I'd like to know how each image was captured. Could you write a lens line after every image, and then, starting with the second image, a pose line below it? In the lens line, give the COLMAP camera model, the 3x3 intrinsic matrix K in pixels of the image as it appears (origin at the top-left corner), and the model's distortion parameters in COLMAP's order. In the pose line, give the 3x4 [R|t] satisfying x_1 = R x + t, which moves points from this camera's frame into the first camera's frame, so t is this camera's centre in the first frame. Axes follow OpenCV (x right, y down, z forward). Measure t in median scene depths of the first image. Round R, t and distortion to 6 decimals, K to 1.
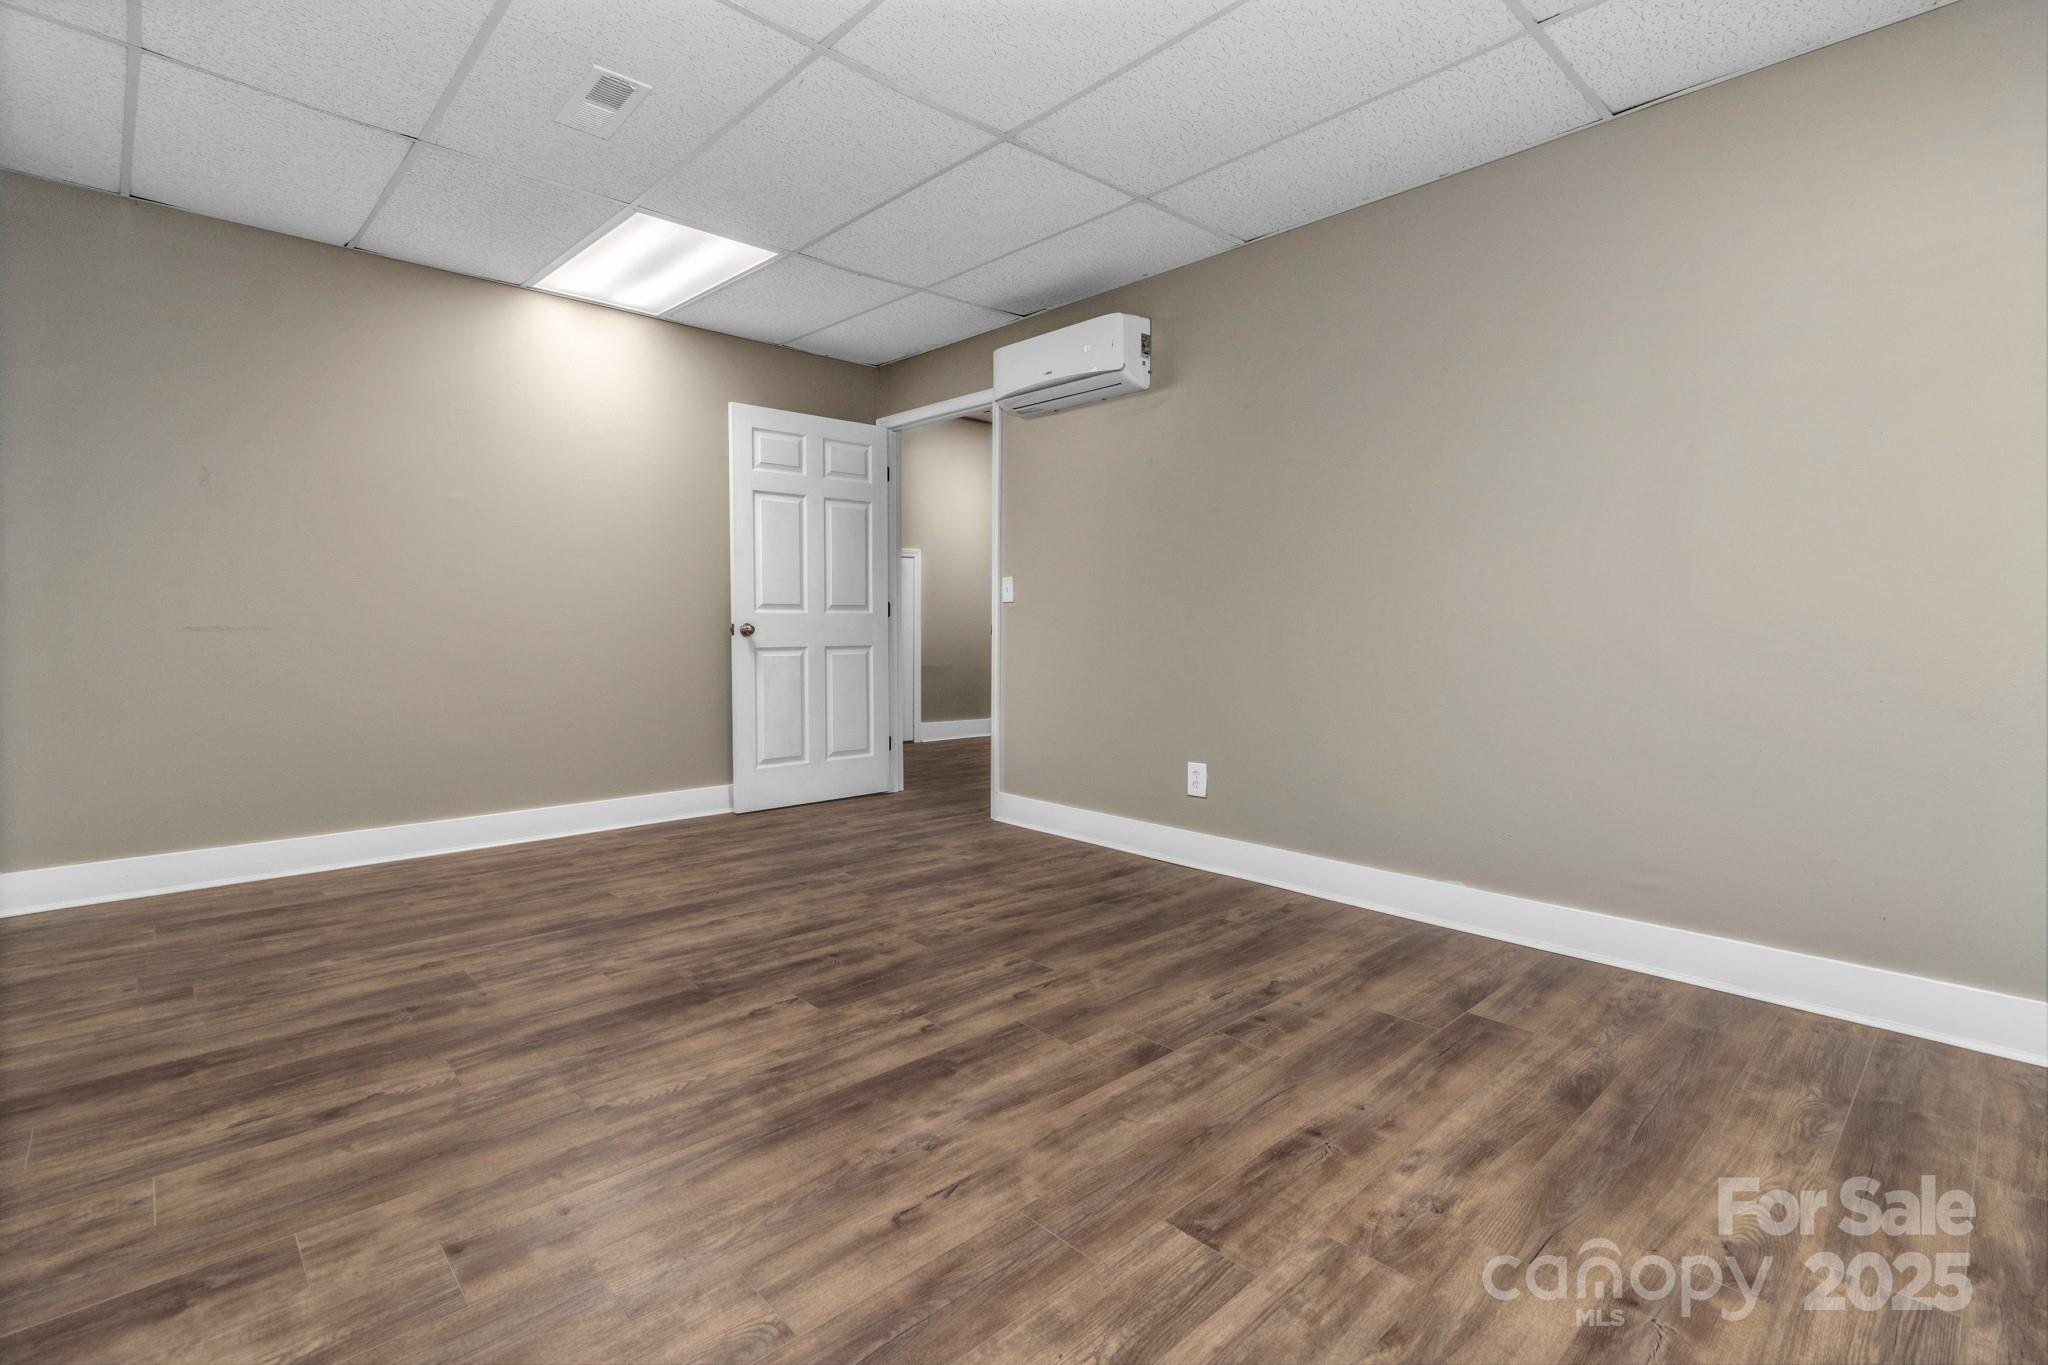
lens RADIAL K [[951.1, 0, 1024.7], [0, 951.1, 681.6], [0, 0, 1]] dist [0.002061, 0.000747]
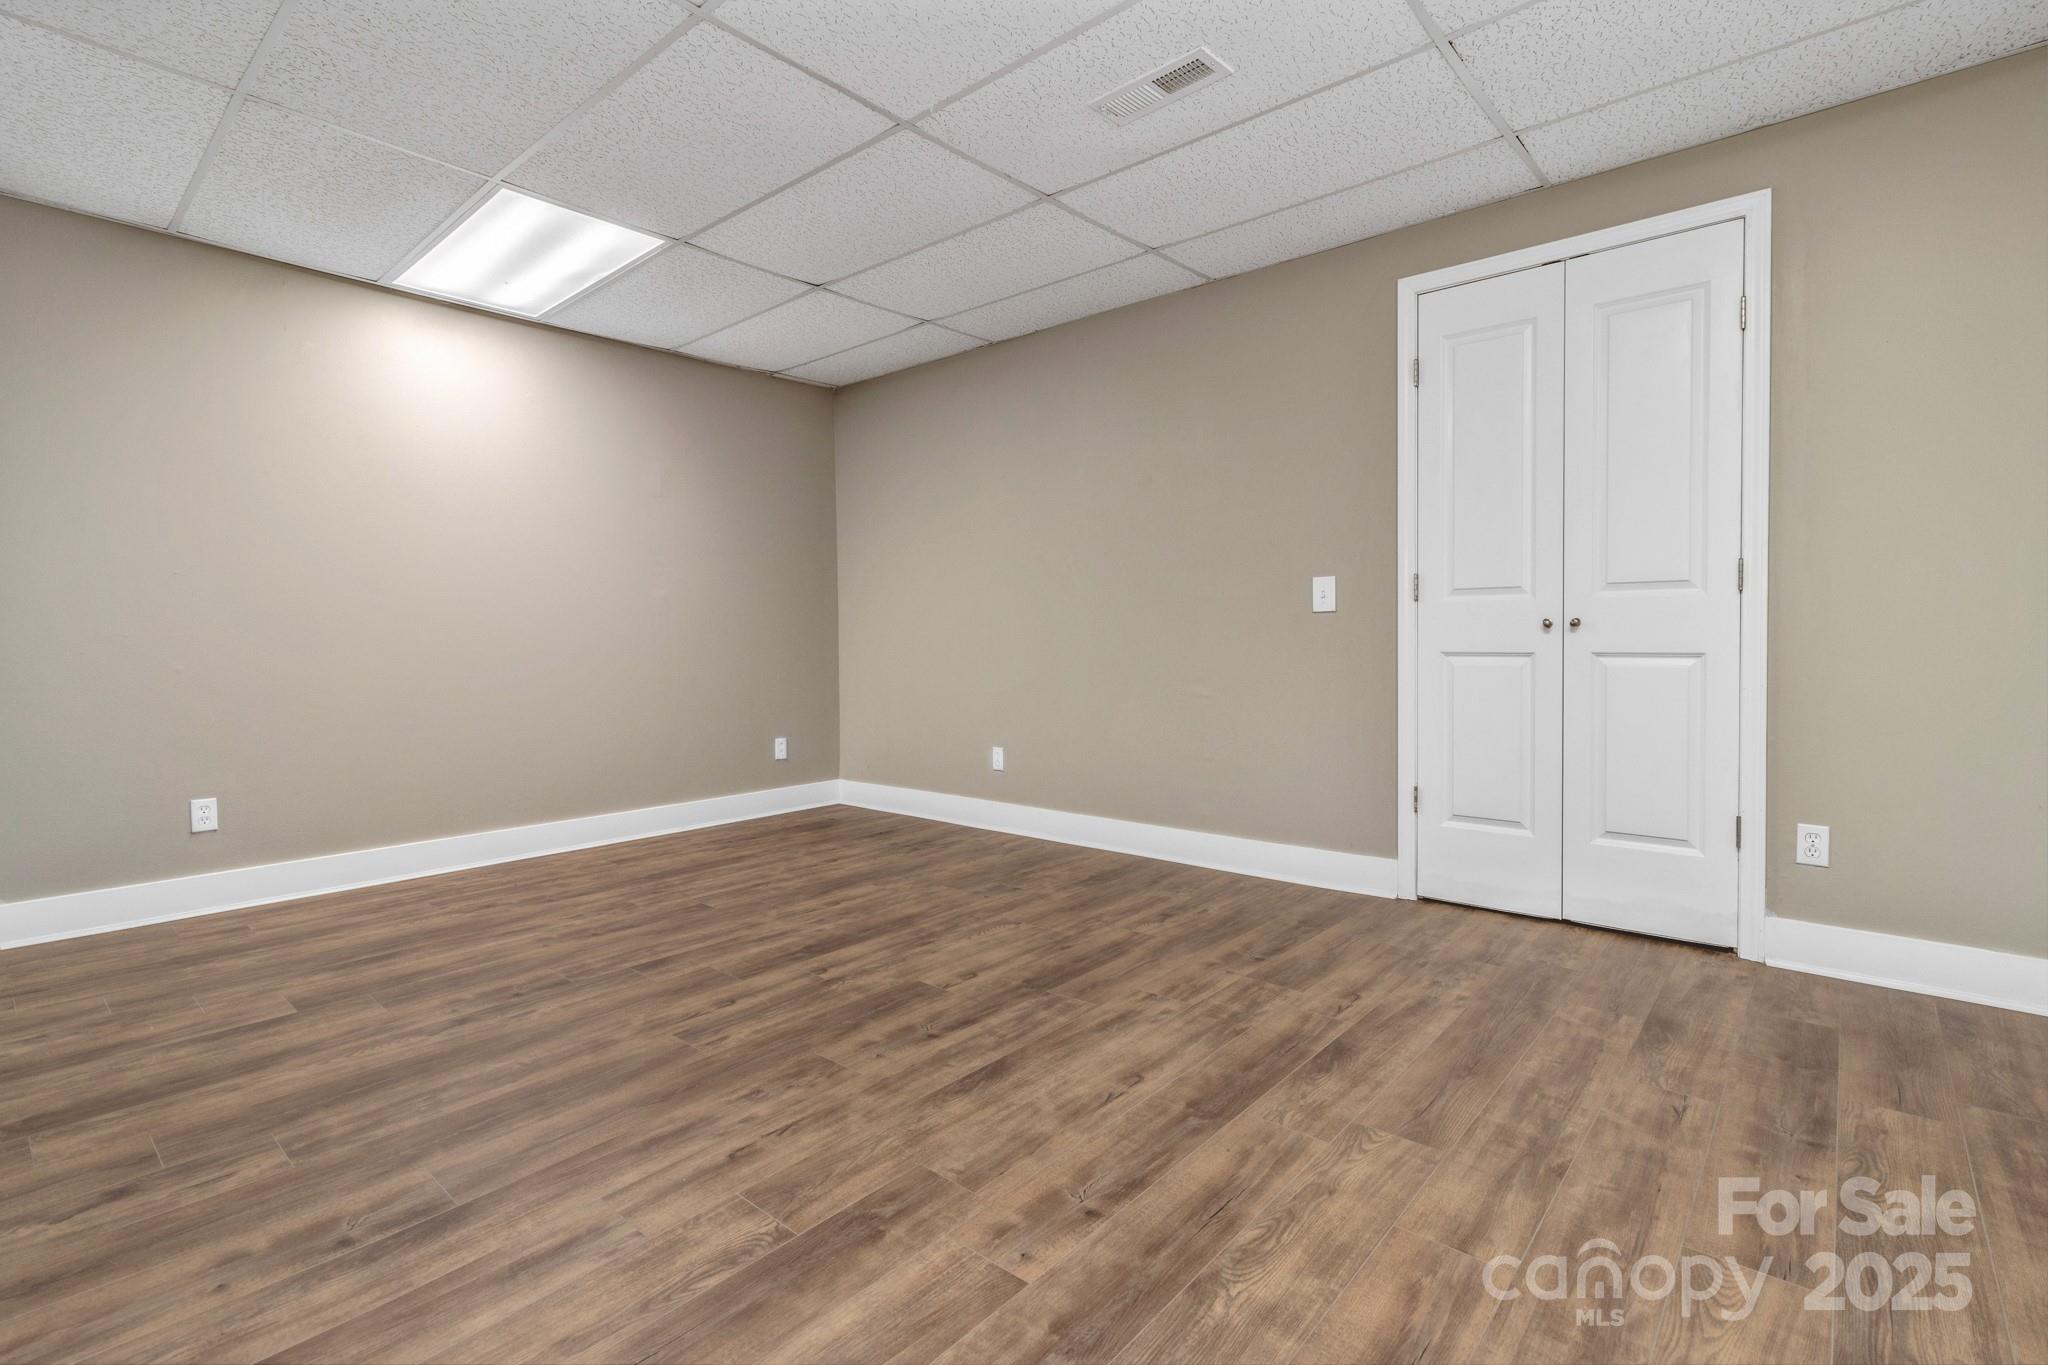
lens RADIAL K [[951.1, 0, 1022.3], [0, 951.1, 672.5], [0, 0, 1]] dist [0.002061, 0.000747]
pose [[-0.995601, 0.008494, -0.093313, -0.226443], [-0.000783, 0.995094, 0.098932, -0.124966], [0.093695, 0.098569, -0.990709, 2.005892]]
